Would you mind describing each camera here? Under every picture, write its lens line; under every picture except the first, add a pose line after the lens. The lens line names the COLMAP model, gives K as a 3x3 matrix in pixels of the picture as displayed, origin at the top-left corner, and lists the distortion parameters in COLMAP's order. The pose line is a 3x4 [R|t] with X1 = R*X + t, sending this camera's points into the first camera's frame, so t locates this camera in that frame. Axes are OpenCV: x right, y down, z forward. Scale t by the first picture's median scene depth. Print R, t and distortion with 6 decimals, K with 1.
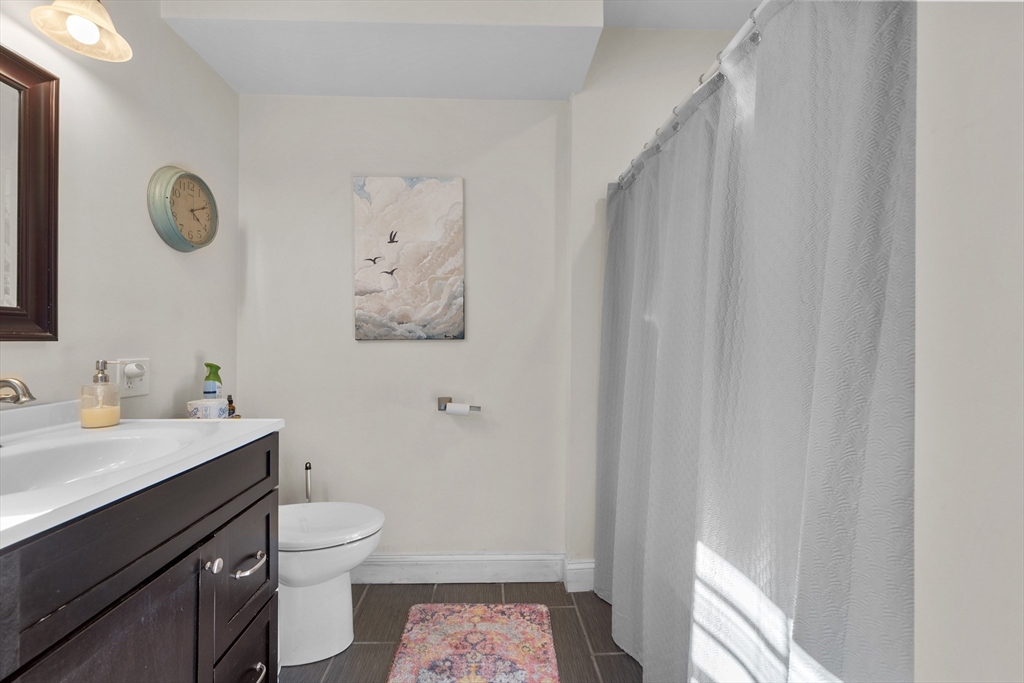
lens RADIAL K [[429.5, 0, 503.1], [0, 429.5, 340.3], [0, 0, 1]] dist [0.002561, -0.001186]
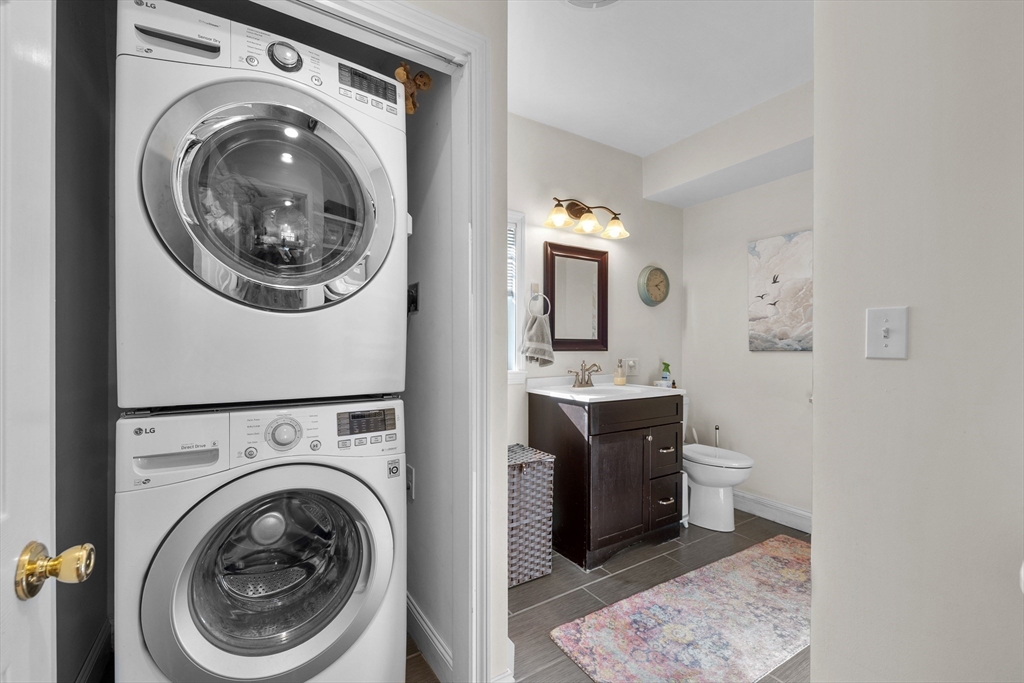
lens RADIAL K [[429.5, 0, 508.0], [0, 429.5, 344.7], [0, 0, 1]] dist [0.002561, -0.001186]
pose [[0.501693, -0.003466, -0.865039, 0.535611], [-0.002237, 0.999983, -0.005304, -0.012552], [0.865043, 0.004597, 0.501677, -0.487103]]
